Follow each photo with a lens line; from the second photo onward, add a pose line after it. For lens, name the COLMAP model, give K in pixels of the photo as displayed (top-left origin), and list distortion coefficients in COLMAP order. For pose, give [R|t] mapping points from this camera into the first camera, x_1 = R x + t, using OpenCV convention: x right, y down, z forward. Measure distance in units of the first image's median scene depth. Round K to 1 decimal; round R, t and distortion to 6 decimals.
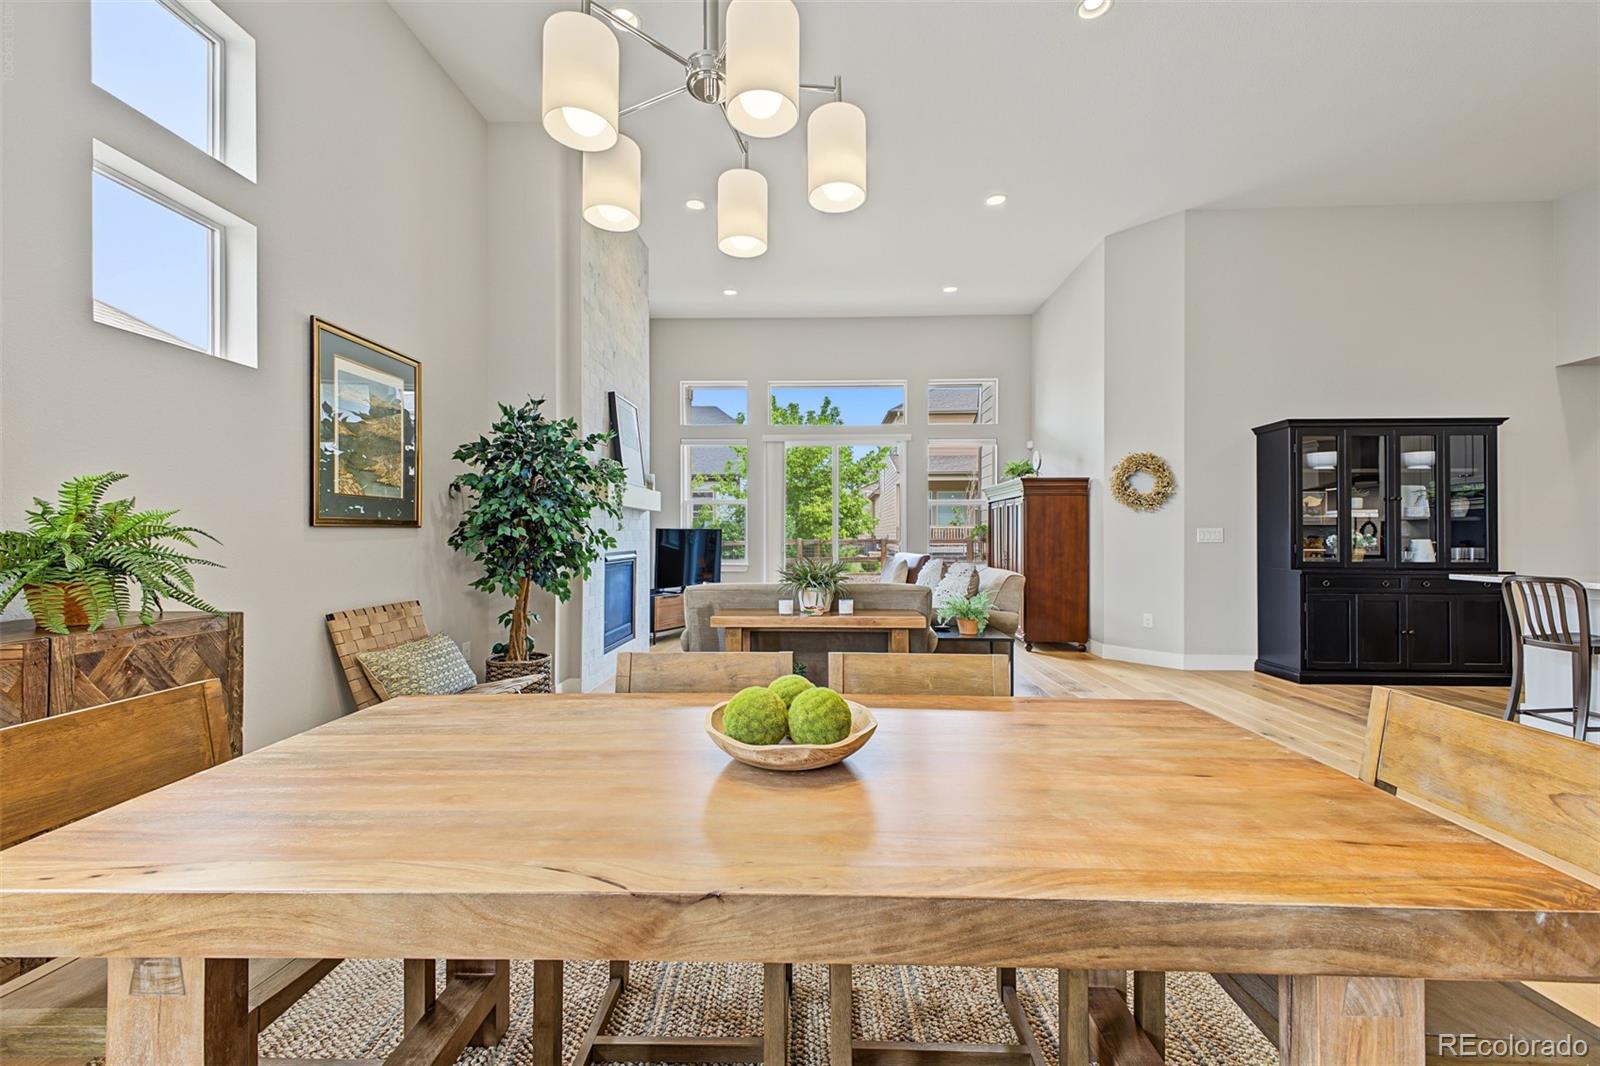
lens RADIAL K [[631.4, 0, 798.7], [0, 631.4, 531.6], [0, 0, 1]] dist [0.011430, -0.002682]
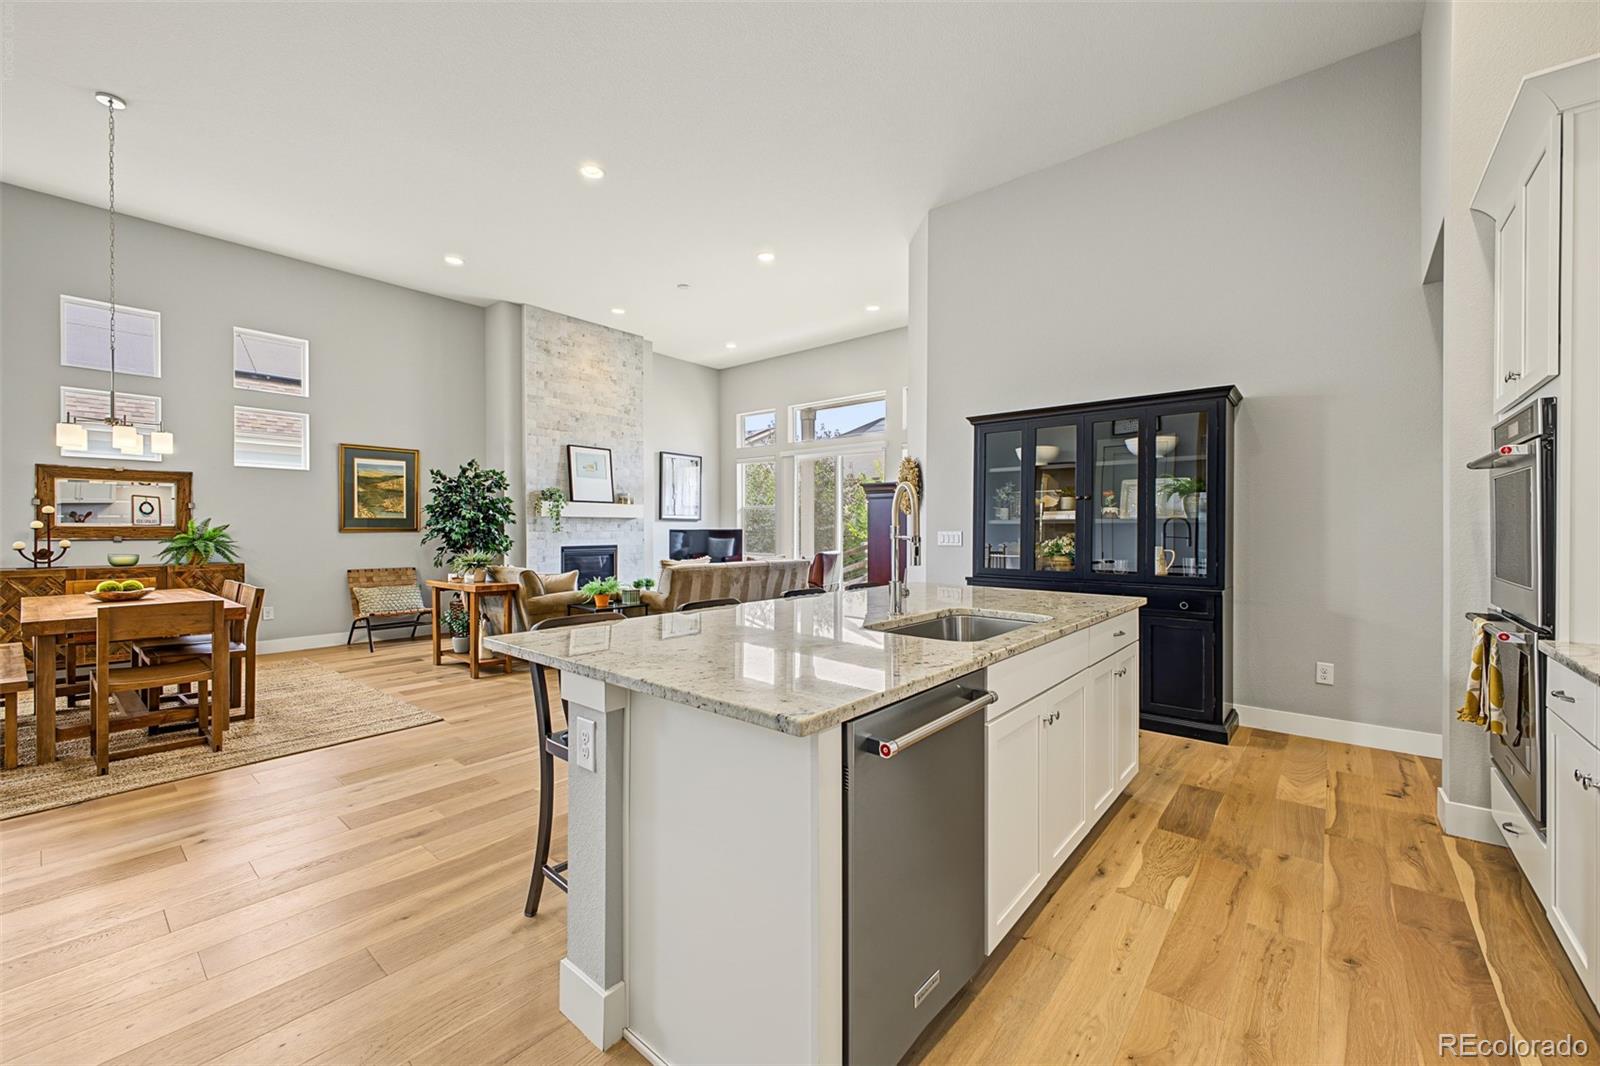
lens RADIAL K [[631.4, 0, 797.5], [0, 631.4, 531.9], [0, 0, 1]] dist [0.011430, -0.002682]
pose [[0.790683, 0.003285, -0.612216, 1.152413], [0.002748, 0.999956, 0.008915, -0.014758], [0.612219, -0.008731, 0.790640, 0.098701]]
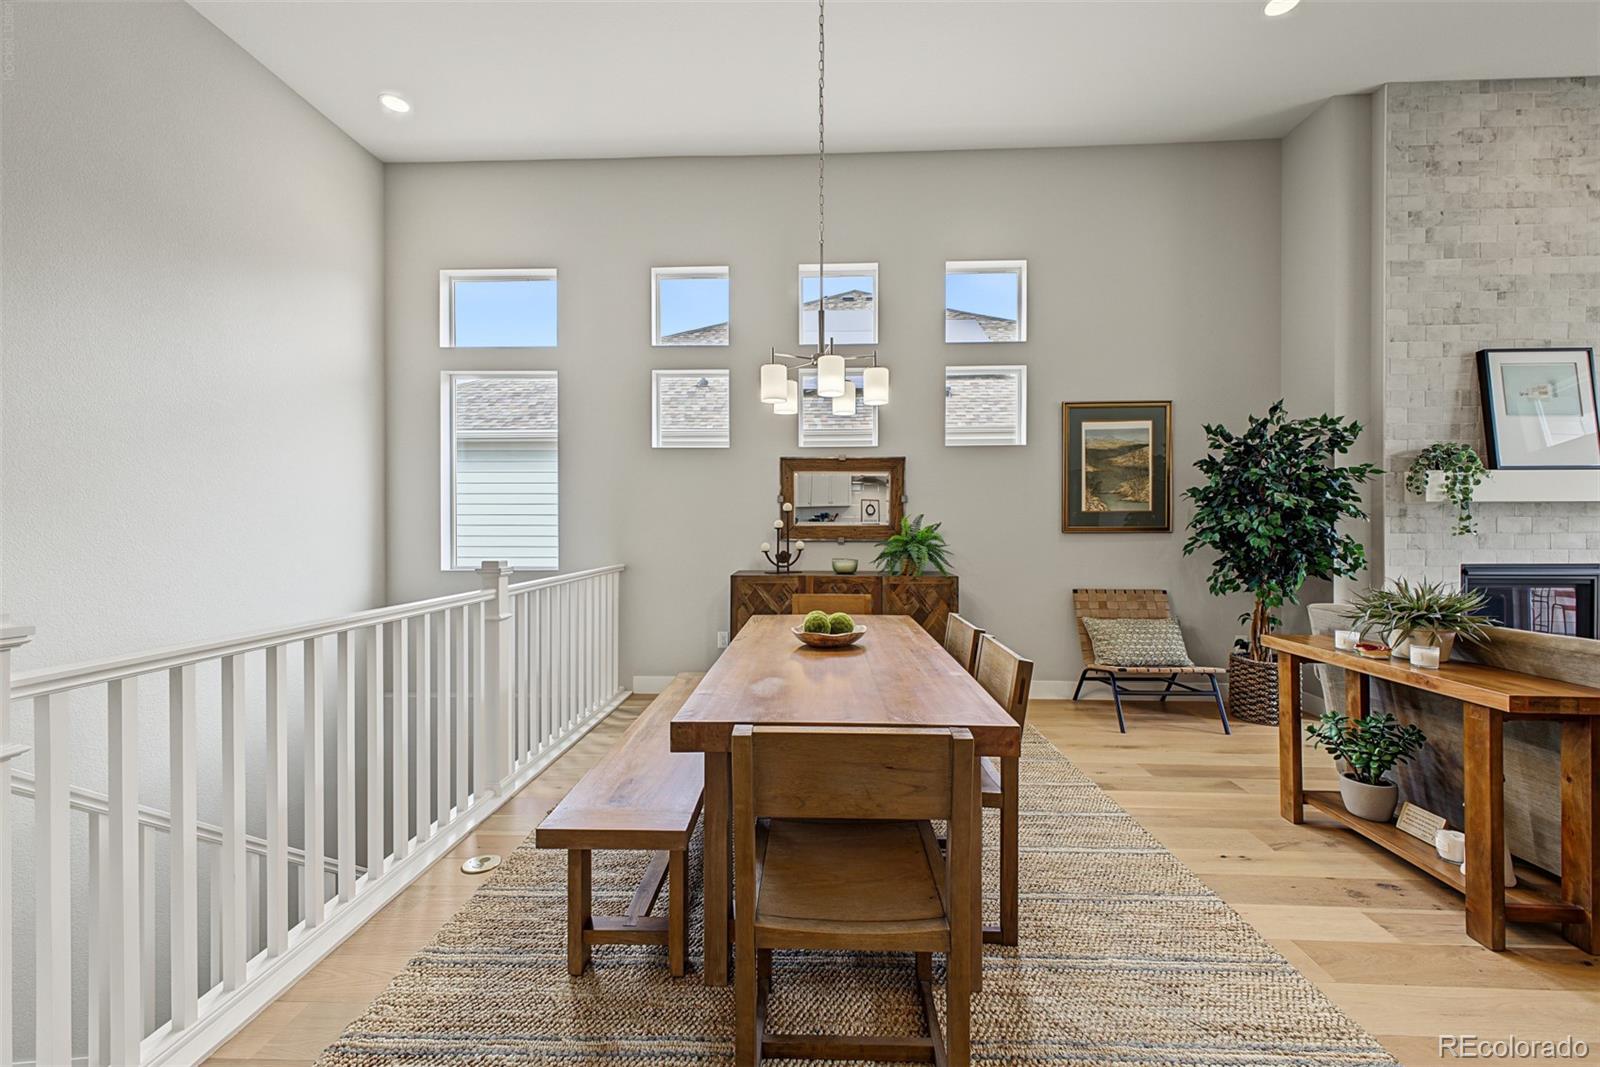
lens RADIAL K [[631.4, 0, 809.1], [0, 631.4, 530.9], [0, 0, 1]] dist [0.011430, -0.002682]
pose [[0.000439, 0.002812, -0.999996, 0.474481], [0.005897, 0.999979, 0.002815, -0.012528], [0.999983, -0.005898, 0.000423, 0.201897]]
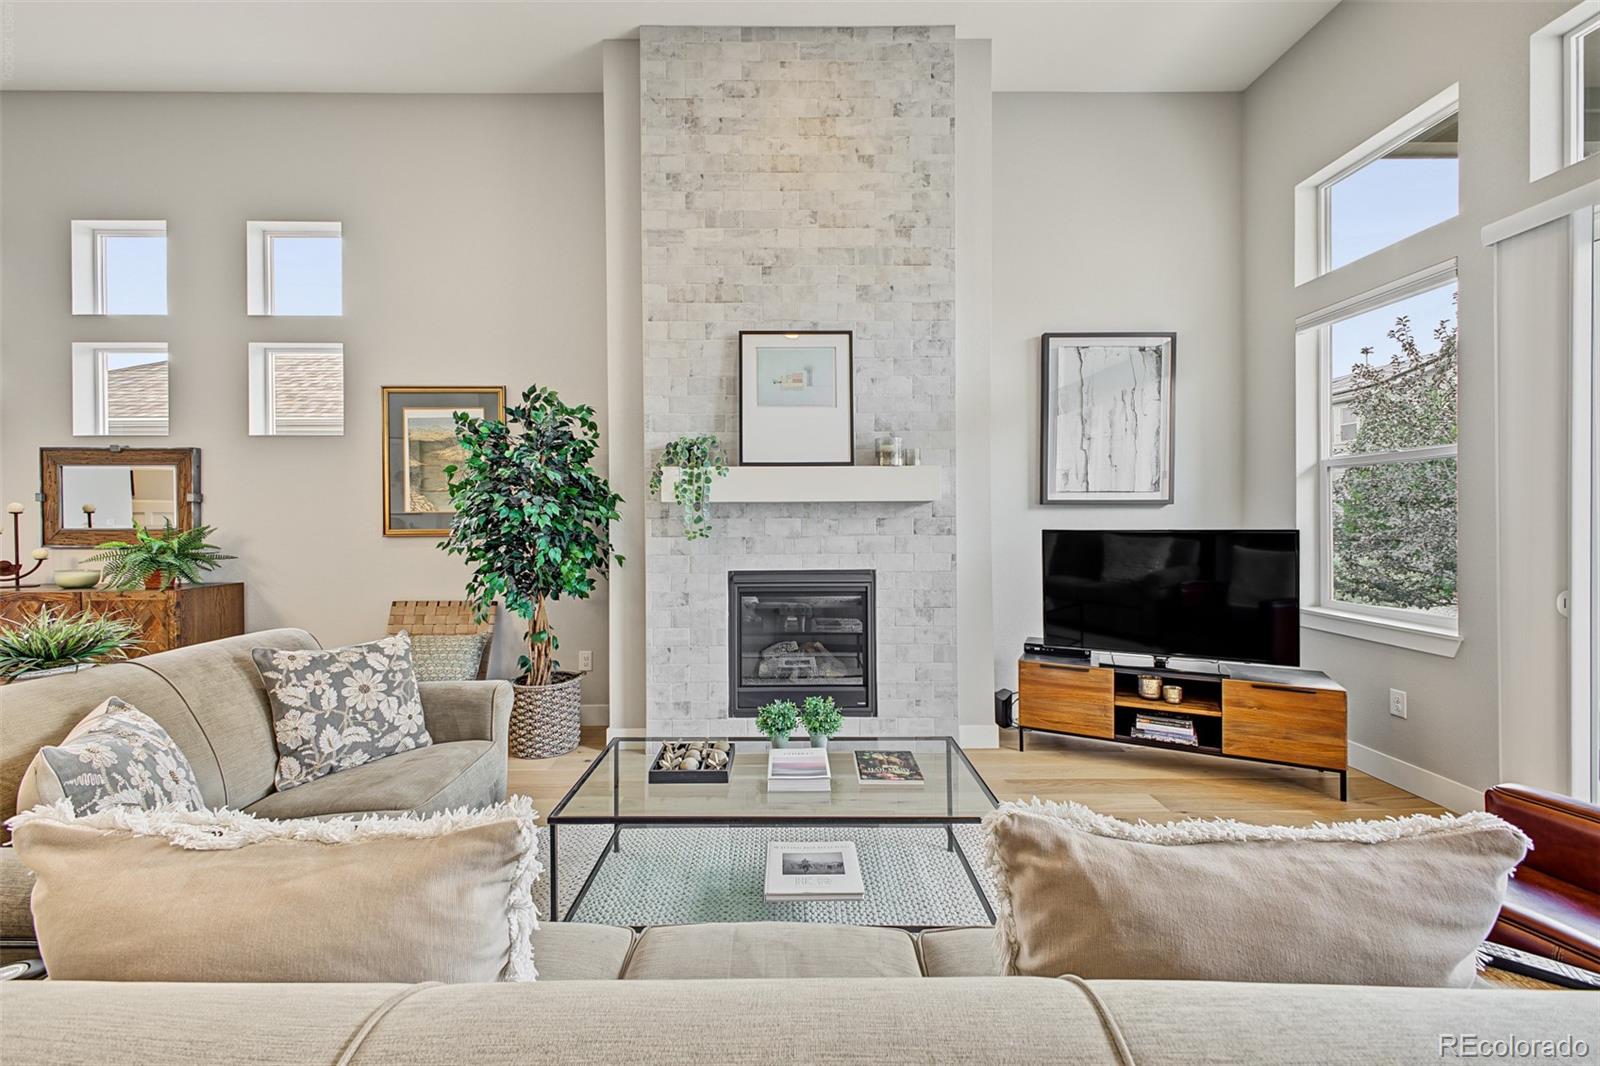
lens RADIAL K [[687.3, 0, 791.9], [0, 687.3, 529.4], [0, 0, 1]] dist [0.005371, 0.000799]
pose [[0.054296, 0.014057, -0.998426, 0.449462], [0.009799, 0.999845, 0.014609, -0.021610], [0.998477, -0.010577, 0.054150, 1.030035]]
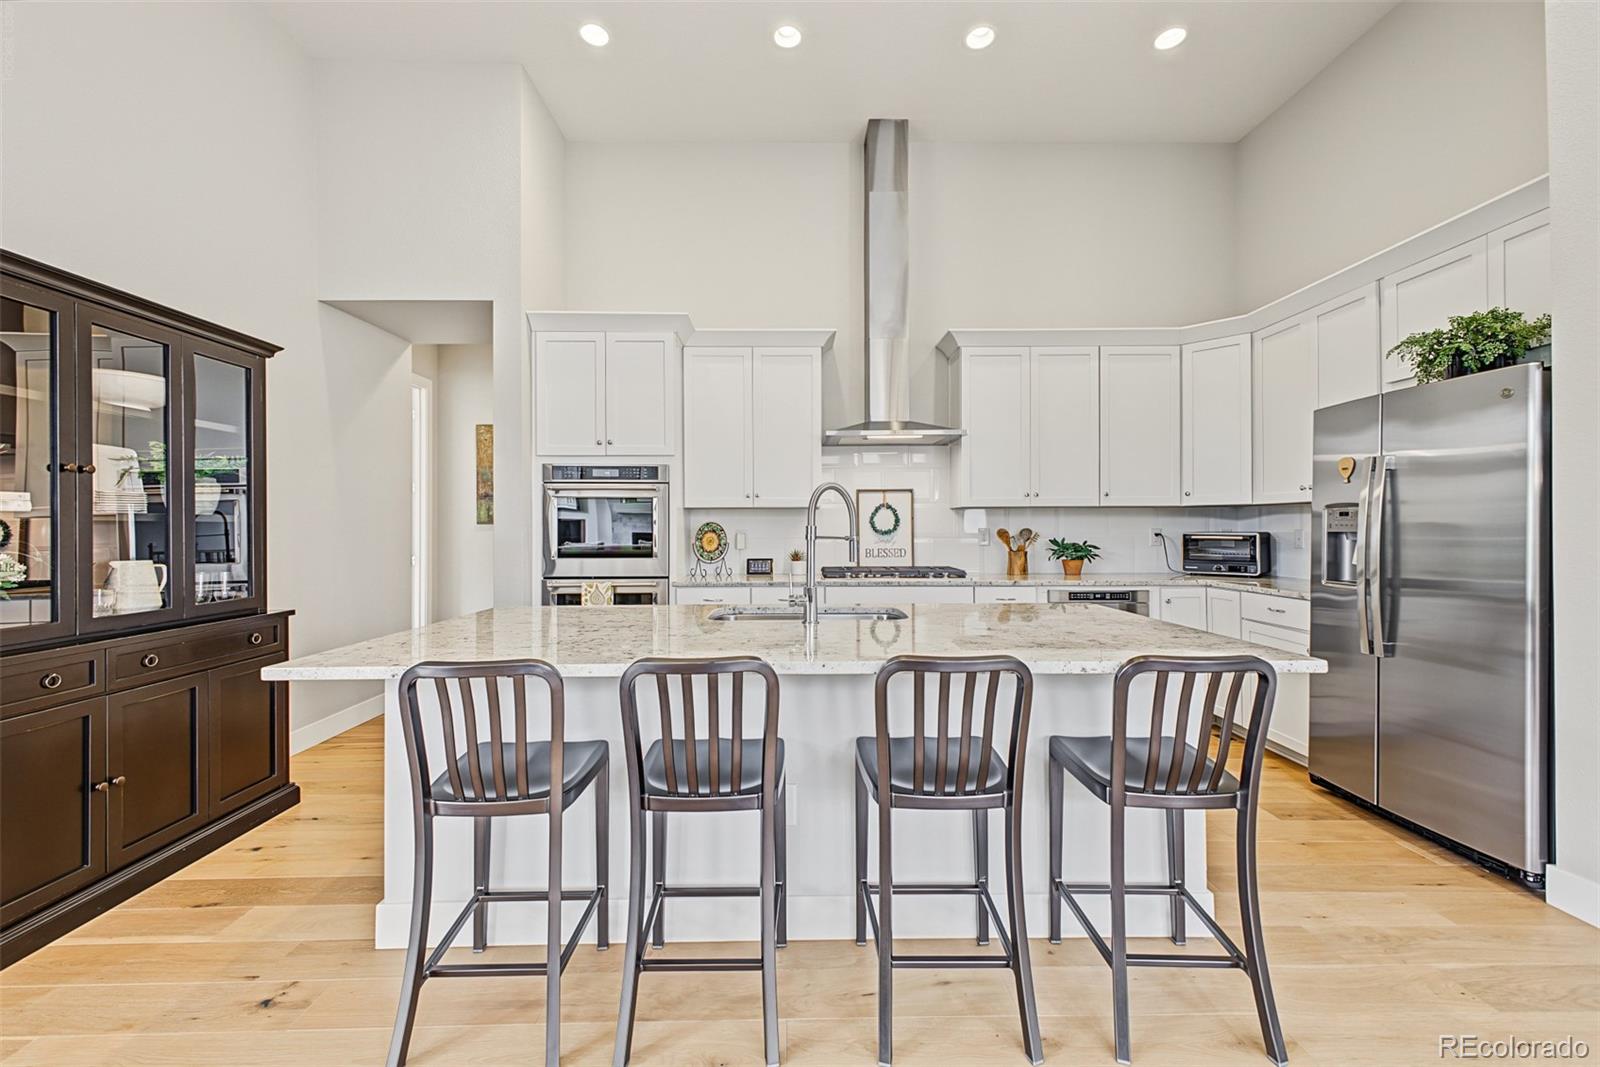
lens RADIAL K [[631.4, 0, 796.0], [0, 631.4, 526.3], [0, 0, 1]] dist [0.011430, -0.002682]
pose [[-0.061823, 0.002072, 0.998085, 0.491562], [-0.000307, 0.999998, -0.002094, -0.013356], [-0.998087, -0.000436, -0.061822, 0.556955]]
